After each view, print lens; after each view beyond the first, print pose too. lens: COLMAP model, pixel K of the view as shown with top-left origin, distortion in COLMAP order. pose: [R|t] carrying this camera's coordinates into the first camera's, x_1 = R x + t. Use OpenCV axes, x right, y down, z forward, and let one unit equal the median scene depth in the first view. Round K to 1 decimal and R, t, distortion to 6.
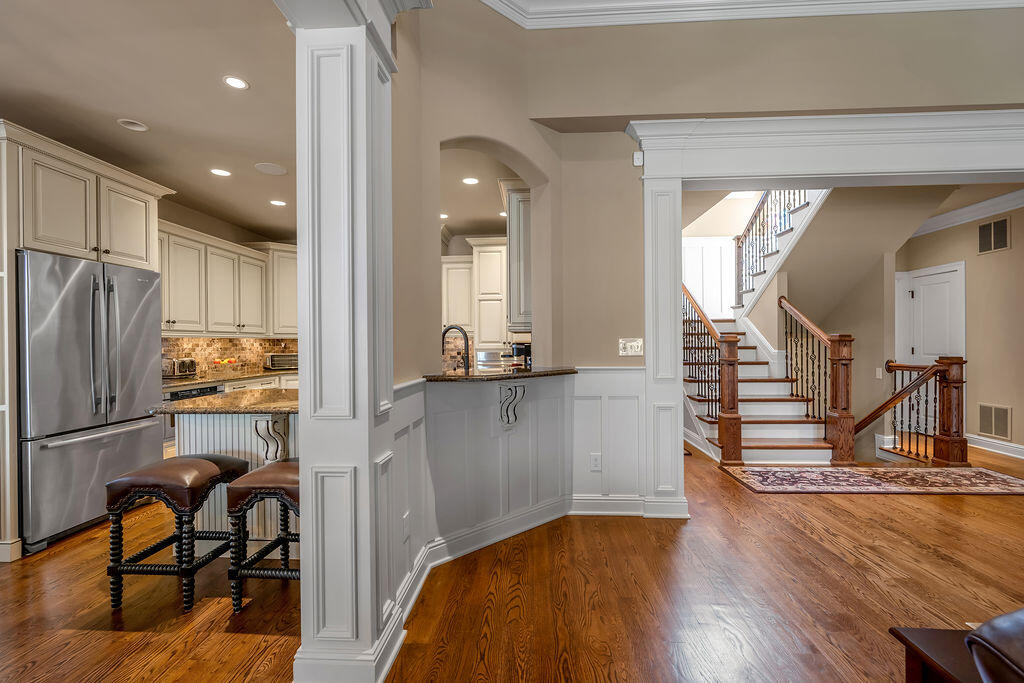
lens RADIAL K [[430.8, 0, 510.9], [0, 430.8, 342.6], [0, 0, 1]] dist [-0.007183, 0.000675]
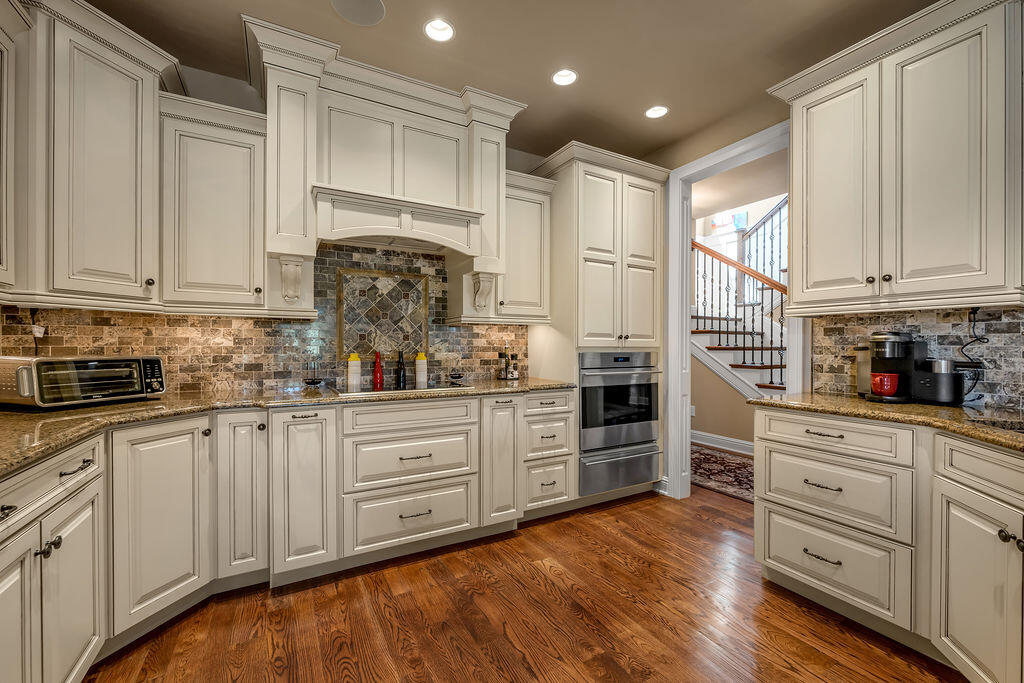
lens RADIAL K [[413.7, 0, 517.2], [0, 413.7, 346.6], [0, 0, 1]] dist [-0.003885, -0.000335]
pose [[0.846846, 0.009254, 0.531757, -0.493891], [-0.009312, 0.999953, -0.002572, 0.019027], [-0.531756, -0.002773, 0.846893, 0.674126]]
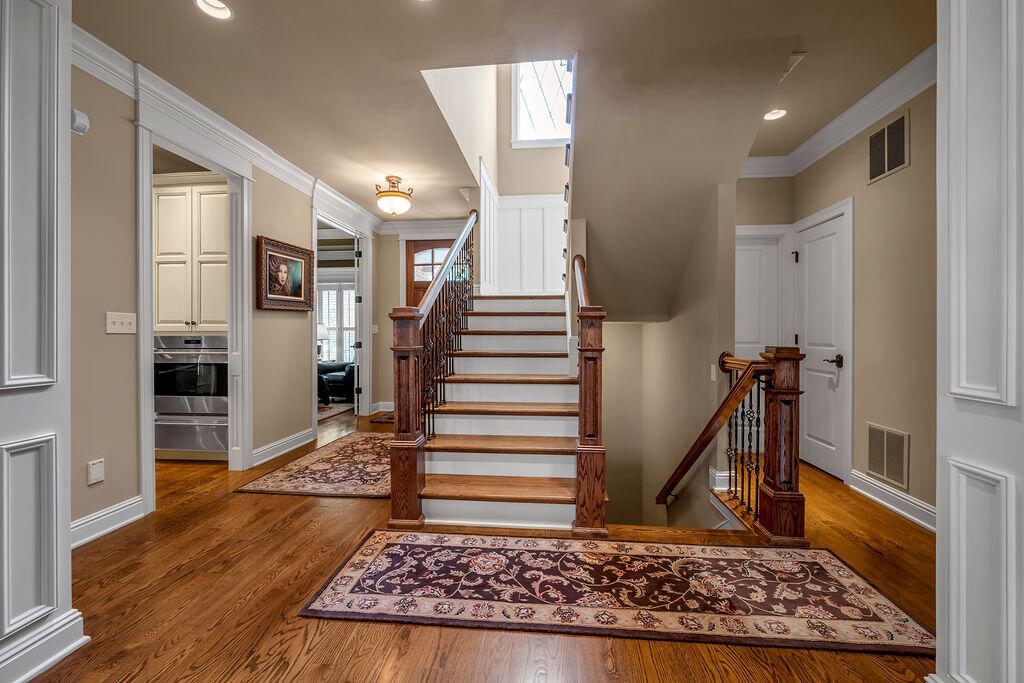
lens RADIAL K [[413.7, 0, 511.4], [0, 413.7, 332.3], [0, 0, 1]] dist [-0.003885, -0.000335]
pose [[0.999280, 0.007220, -0.037249, 0.608083], [-0.007280, 0.999972, -0.001469, 0.014997], [0.037238, 0.001739, 0.999305, 0.388028]]
